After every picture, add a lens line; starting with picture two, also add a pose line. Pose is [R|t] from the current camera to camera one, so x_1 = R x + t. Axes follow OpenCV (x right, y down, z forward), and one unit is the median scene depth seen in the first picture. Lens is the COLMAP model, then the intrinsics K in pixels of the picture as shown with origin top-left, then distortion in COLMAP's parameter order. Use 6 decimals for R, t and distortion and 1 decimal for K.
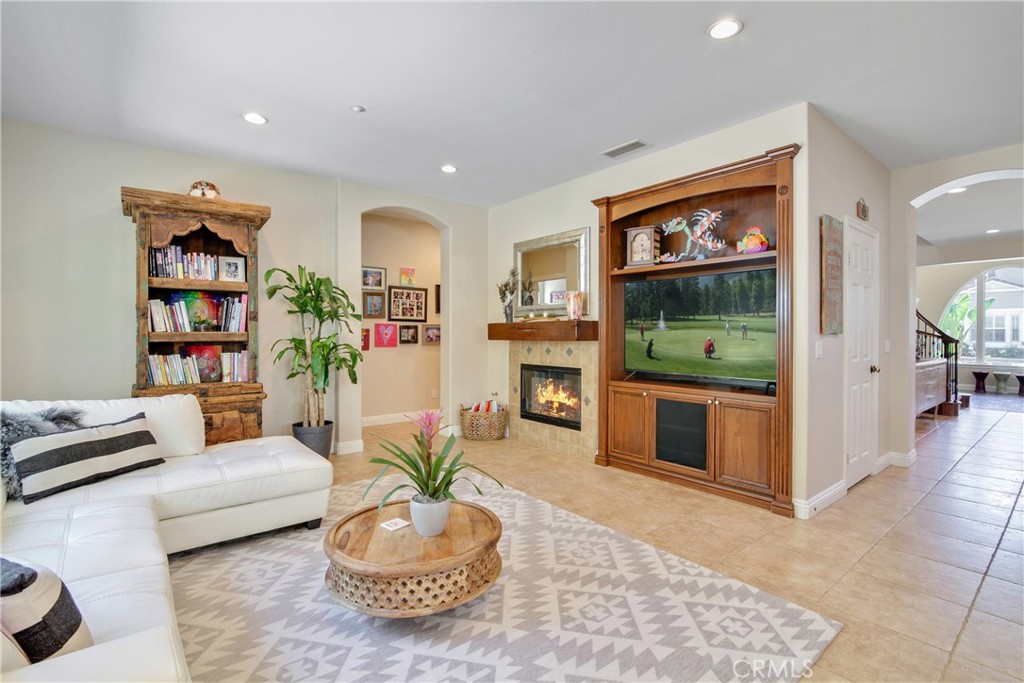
lens RADIAL K [[492.7, 0, 505.0], [0, 492.7, 336.6], [0, 0, 1]] dist [-0.018820, 0.001122]
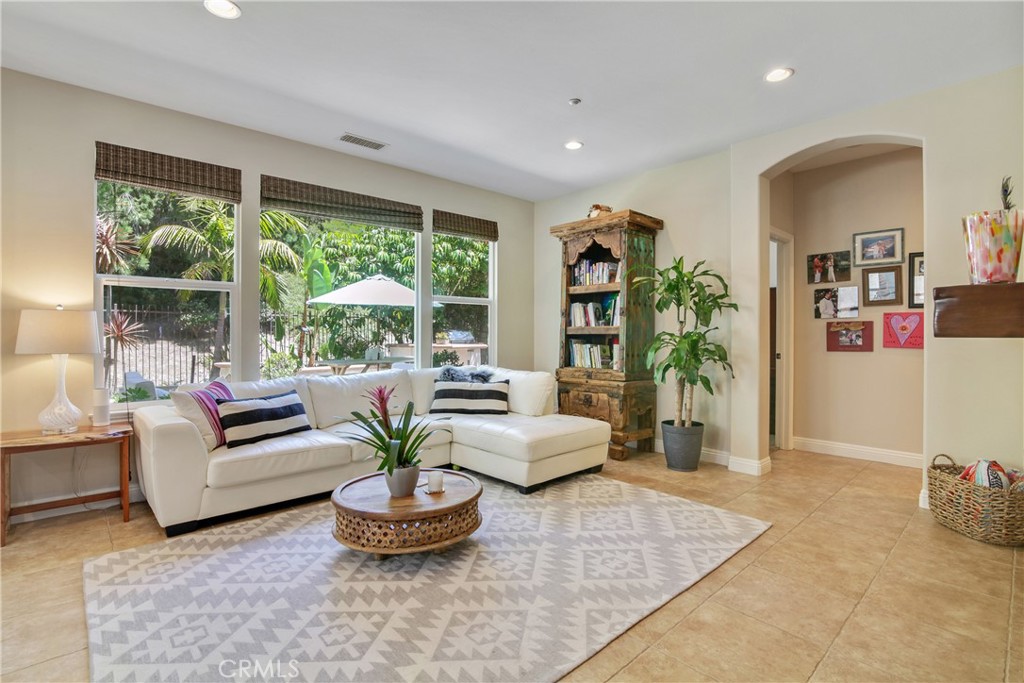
lens RADIAL K [[492.7, 0, 510.7], [0, 492.7, 336.9], [0, 0, 1]] dist [-0.018820, 0.001122]
pose [[0.057776, 0.007958, -0.998298, 0.647303], [-0.007428, 0.999944, 0.007541, 0.009501], [0.998302, 0.006980, 0.057832, 0.753973]]
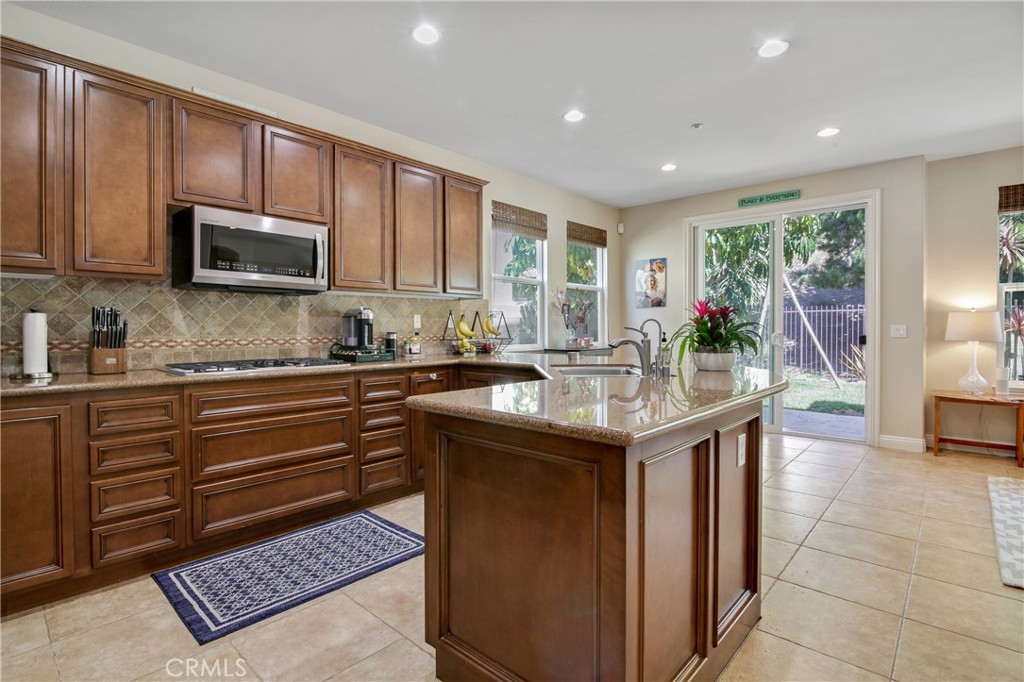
lens RADIAL K [[492.7, 0, 518.1], [0, 492.7, 334.5], [0, 0, 1]] dist [-0.018820, 0.001122]
pose [[-0.989420, 0.003948, -0.145027, 1.104912], [0.001901, 0.999897, 0.014251, 0.013844], [0.145068, 0.013825, -0.989325, 1.089062]]
